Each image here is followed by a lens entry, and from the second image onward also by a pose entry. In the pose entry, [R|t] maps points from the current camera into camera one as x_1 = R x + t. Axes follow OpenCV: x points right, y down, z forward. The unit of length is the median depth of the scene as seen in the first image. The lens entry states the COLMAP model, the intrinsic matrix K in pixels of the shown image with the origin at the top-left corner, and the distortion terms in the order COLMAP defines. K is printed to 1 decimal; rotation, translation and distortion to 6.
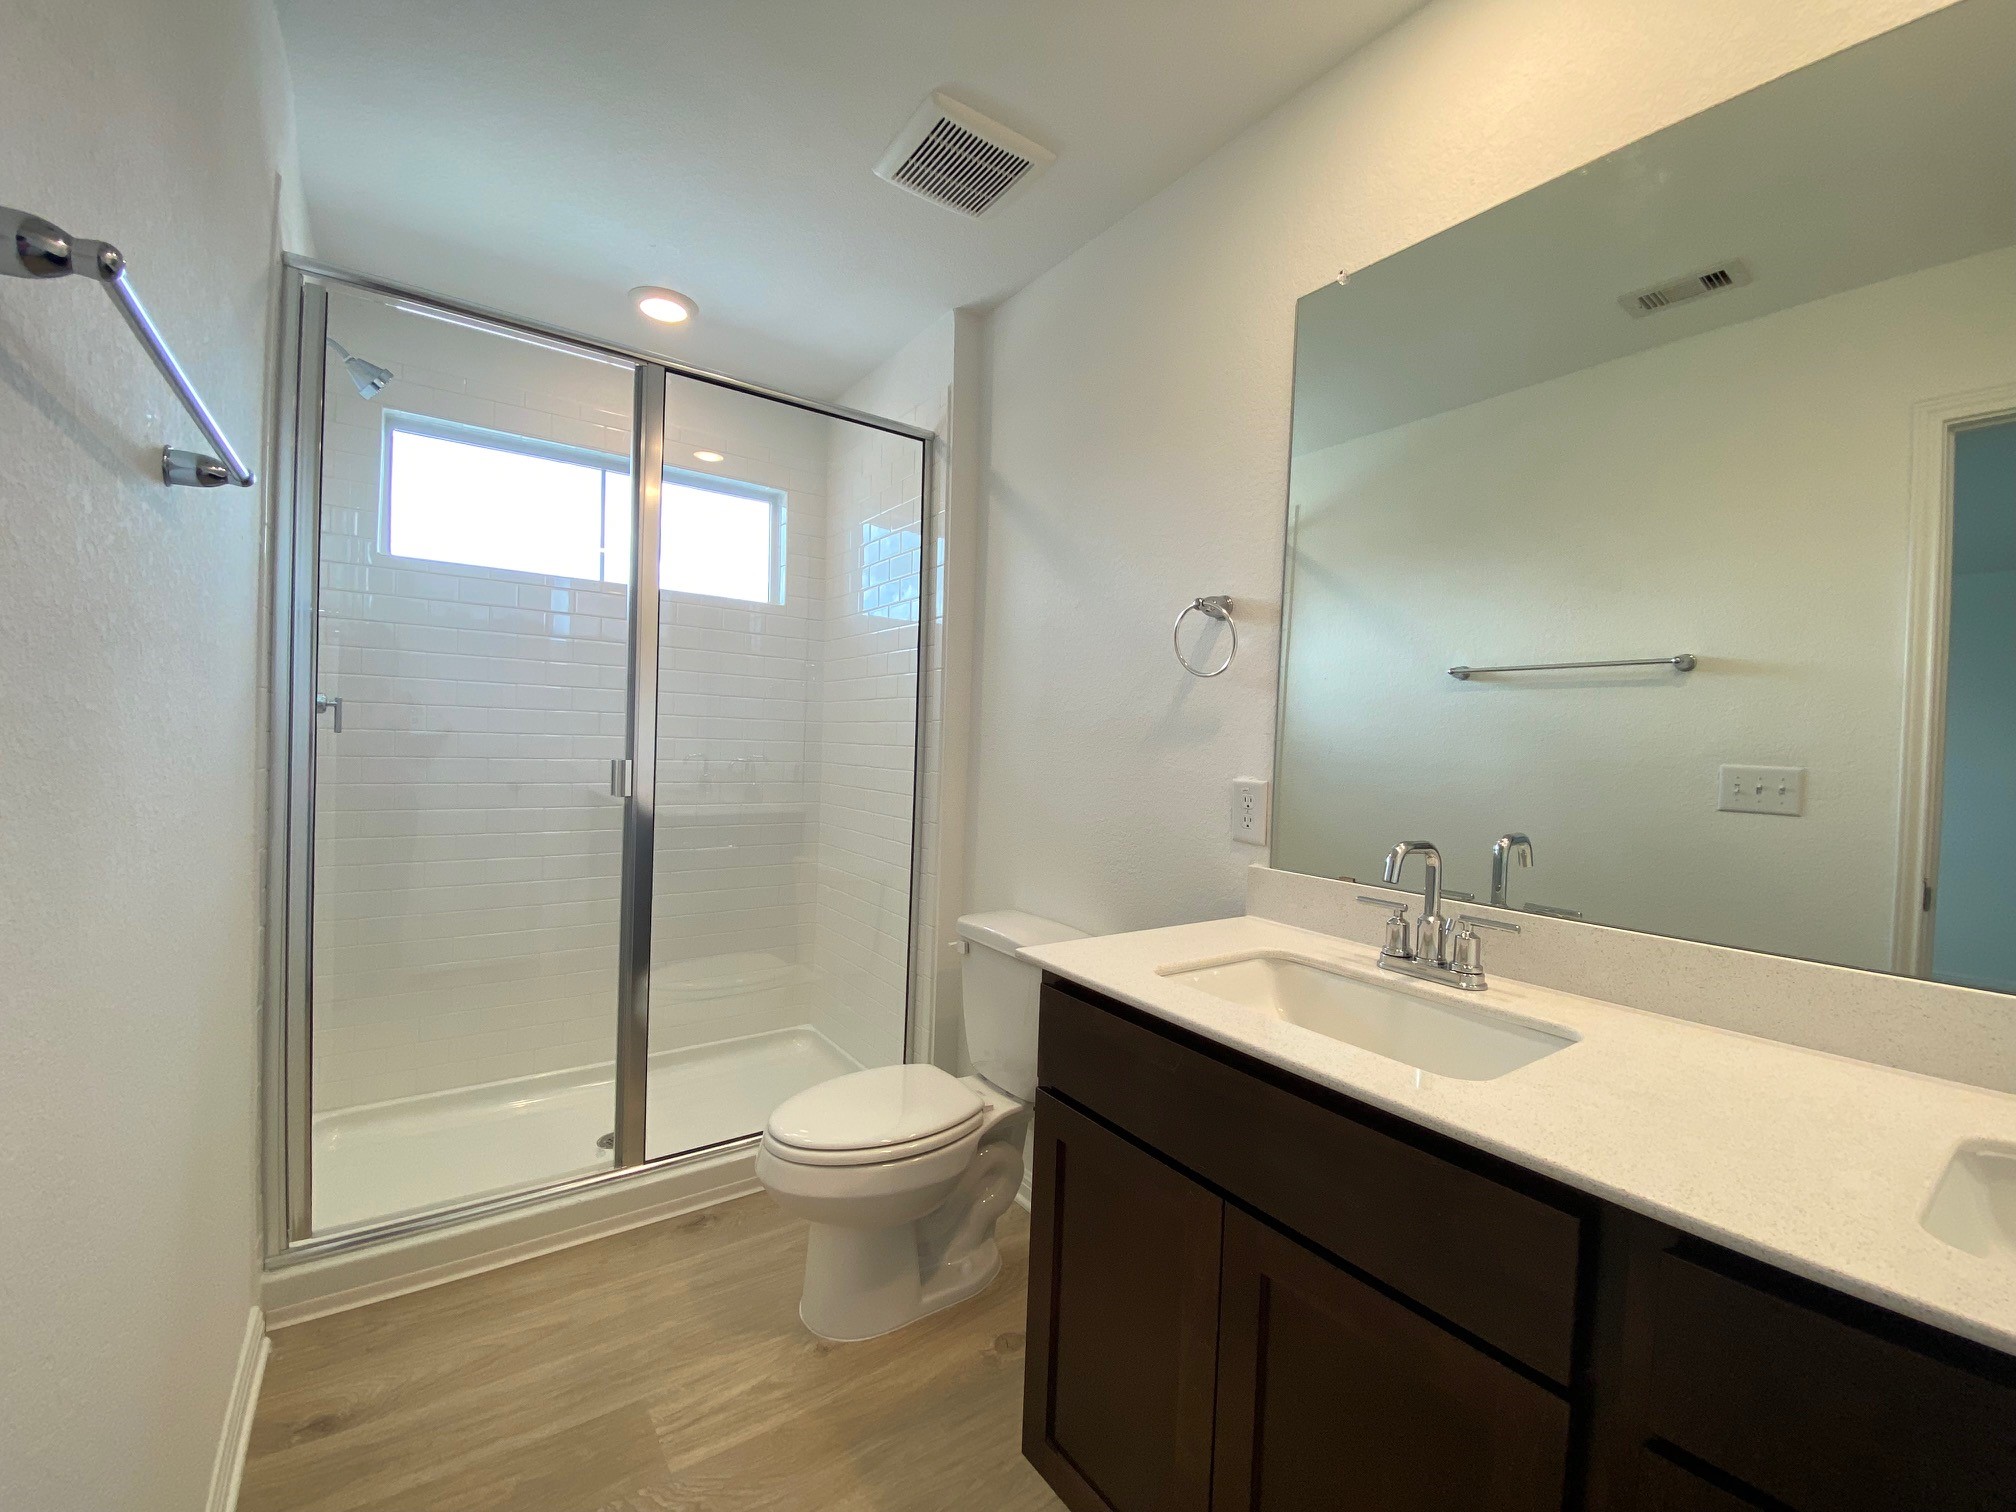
lens RADIAL K [[825.7, 0, 1004.5], [0, 825.7, 760.9], [0, 0, 1]] dist [0.038302, -0.028830]
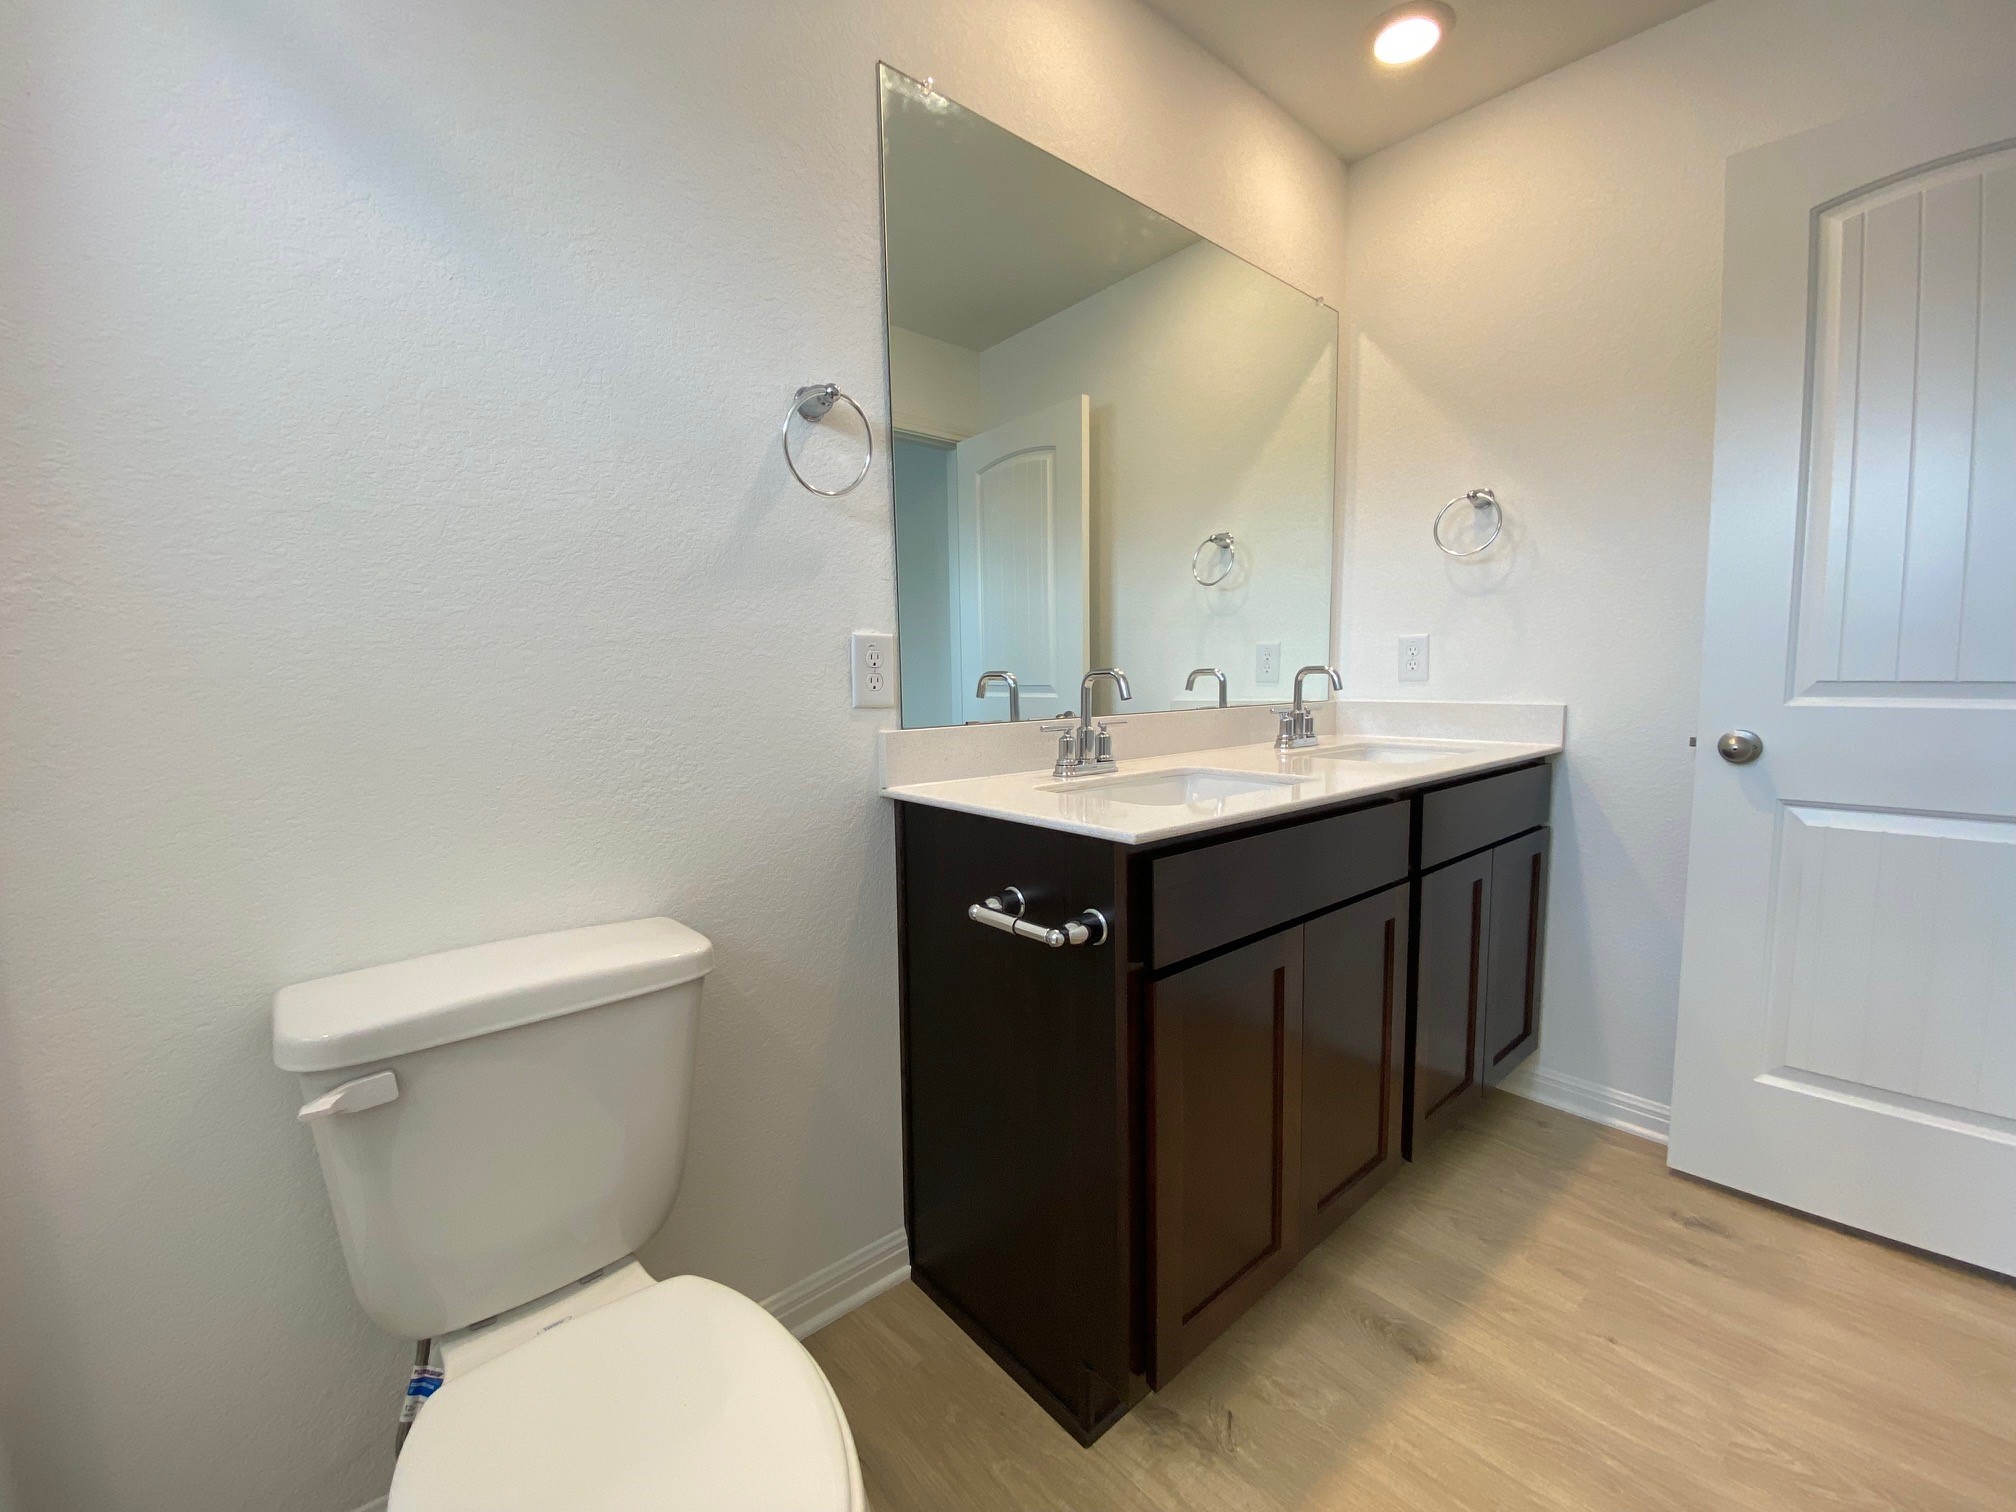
lens RADIAL K [[825.7, 0, 1004.5], [0, 825.7, 760.9], [0, 0, 1]] dist [0.038302, -0.028830]
pose [[-0.089624, -0.123613, 0.988275, -0.577745], [0.051885, 0.990341, 0.128577, 0.051061], [-0.994623, 0.062801, -0.082345, 0.947160]]
